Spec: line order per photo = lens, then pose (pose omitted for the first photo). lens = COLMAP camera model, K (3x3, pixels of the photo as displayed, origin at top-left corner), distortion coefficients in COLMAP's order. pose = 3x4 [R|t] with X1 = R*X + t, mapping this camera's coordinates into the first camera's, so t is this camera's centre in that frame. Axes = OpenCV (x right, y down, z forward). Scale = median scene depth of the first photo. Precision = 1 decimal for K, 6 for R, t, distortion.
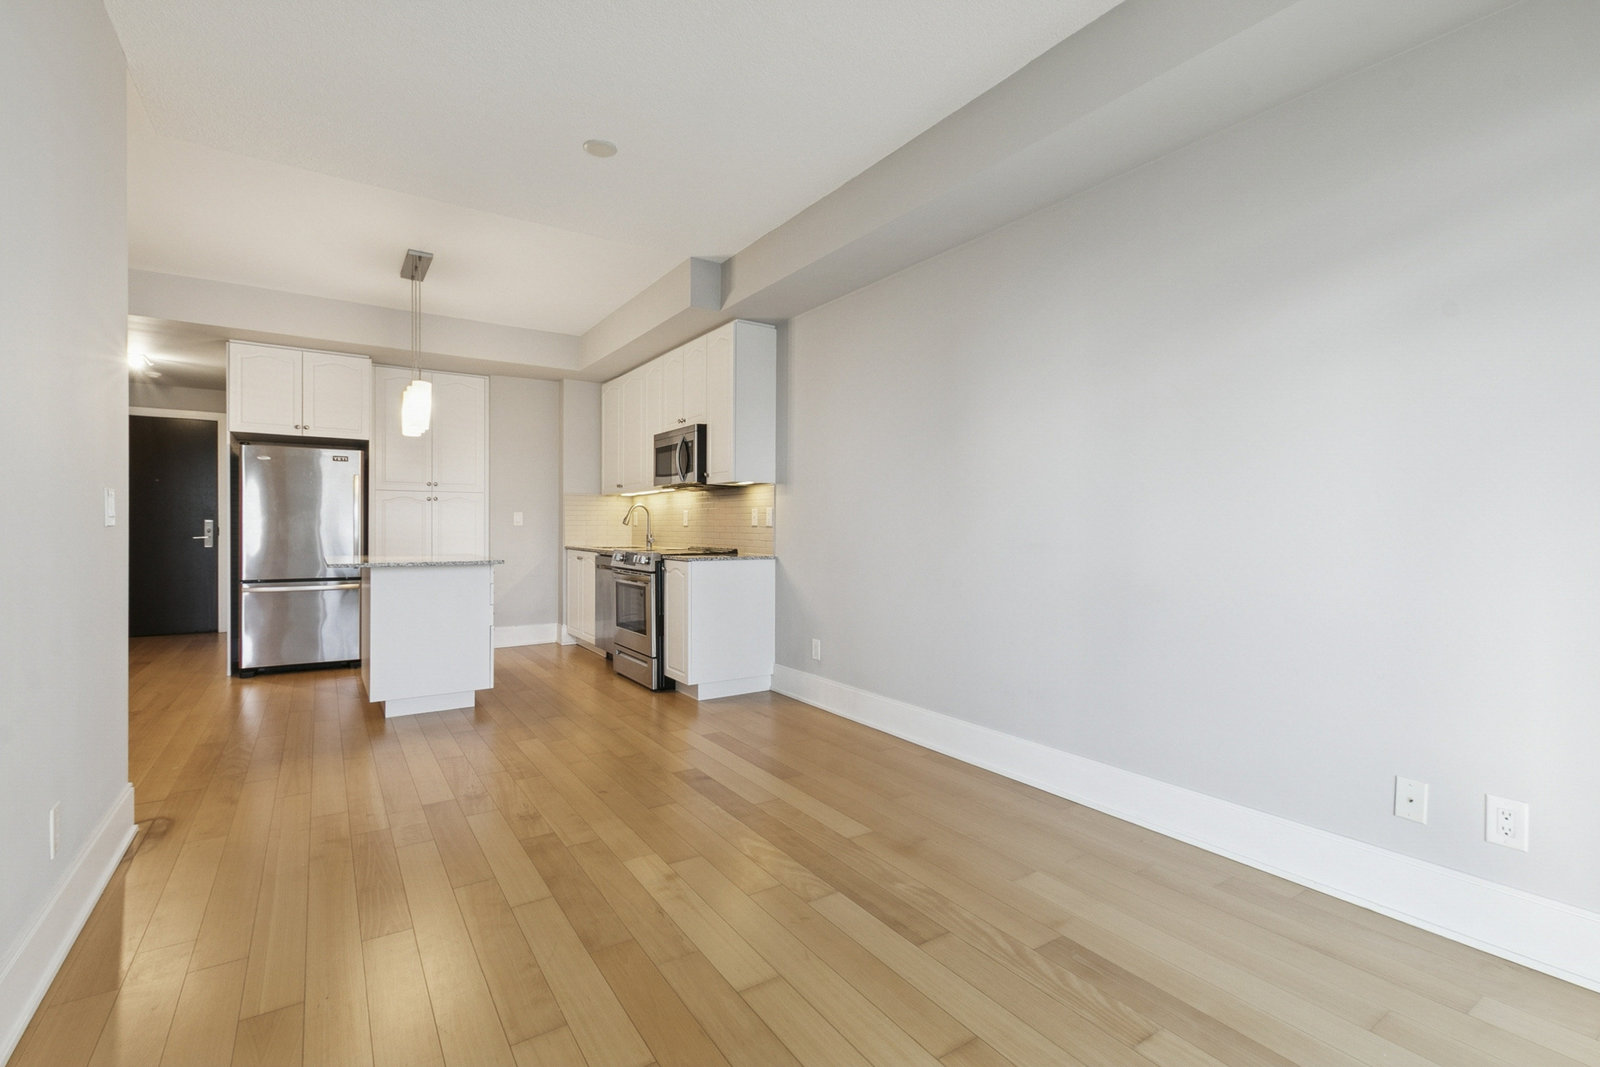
lens RADIAL K [[746.3, 0, 800.0], [0, 746.3, 533.5], [0, 0, 1]] dist [0.000442, 0.000614]
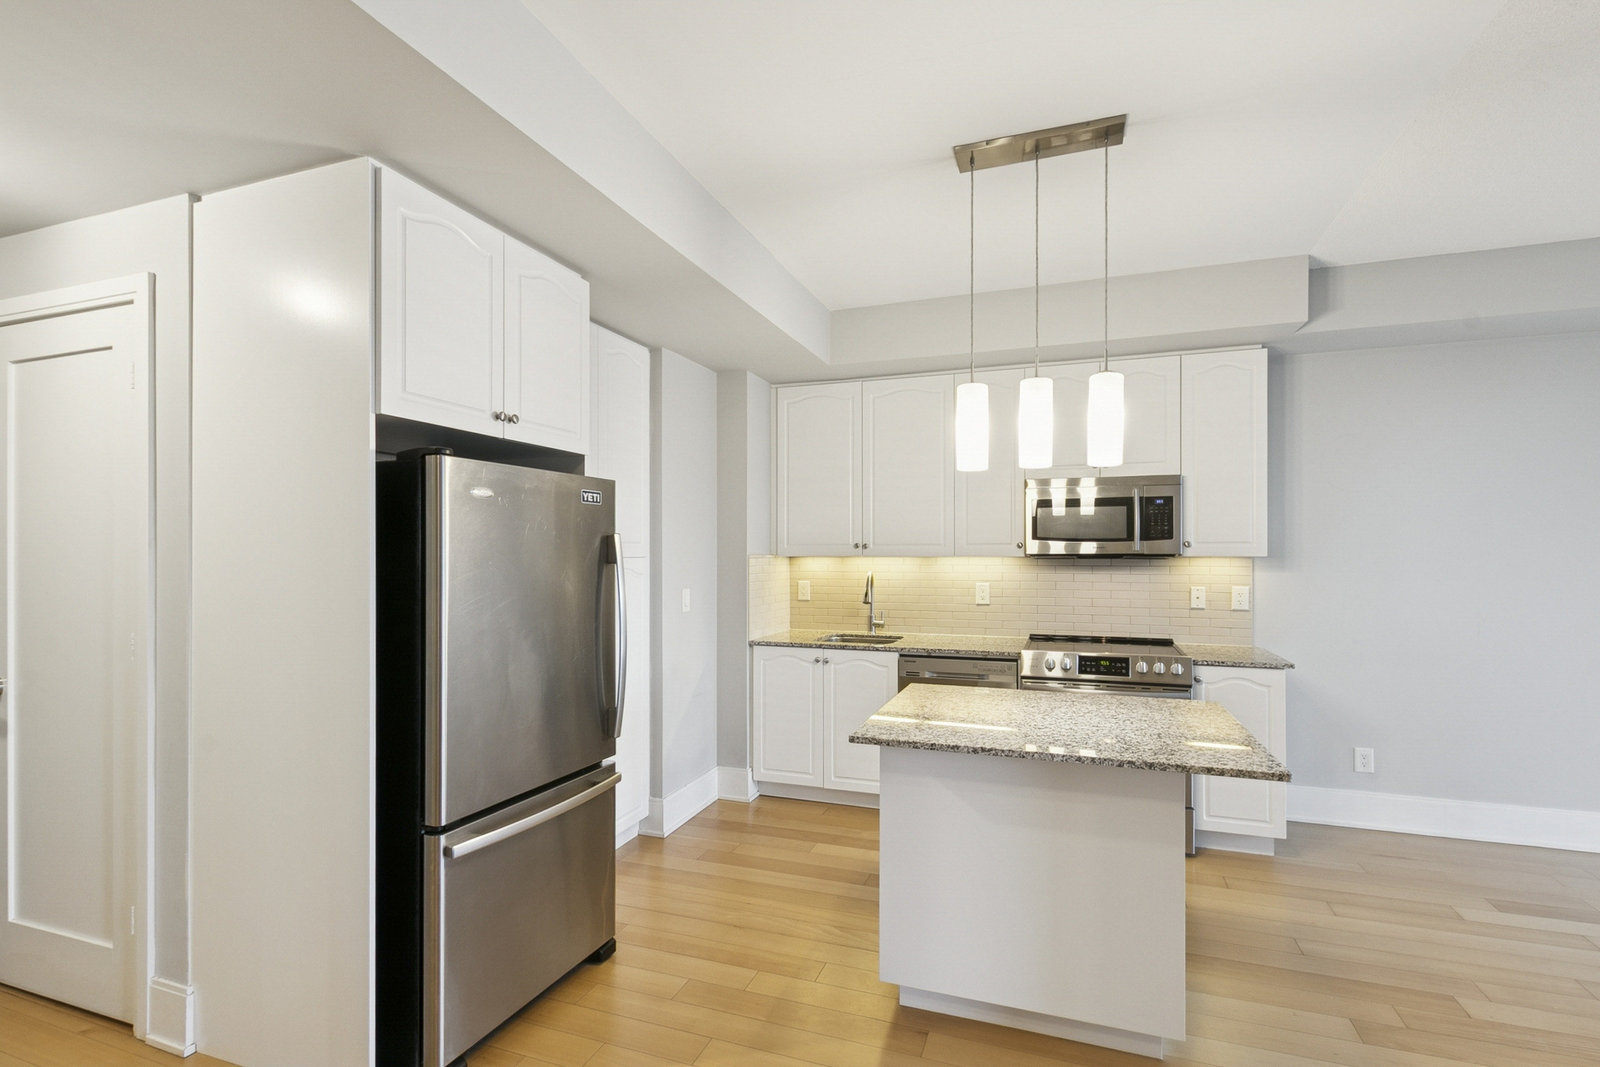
lens RADIAL K [[747.9, 0, 802.4], [0, 747.9, 551.6], [0, 0, 1]] dist [-0.000088, -0.000164]
pose [[0.794270, -0.006505, 0.607530, -0.880924], [0.012111, 0.999914, -0.005127, -0.071962], [-0.607444, 0.011430, 0.794280, 0.639198]]
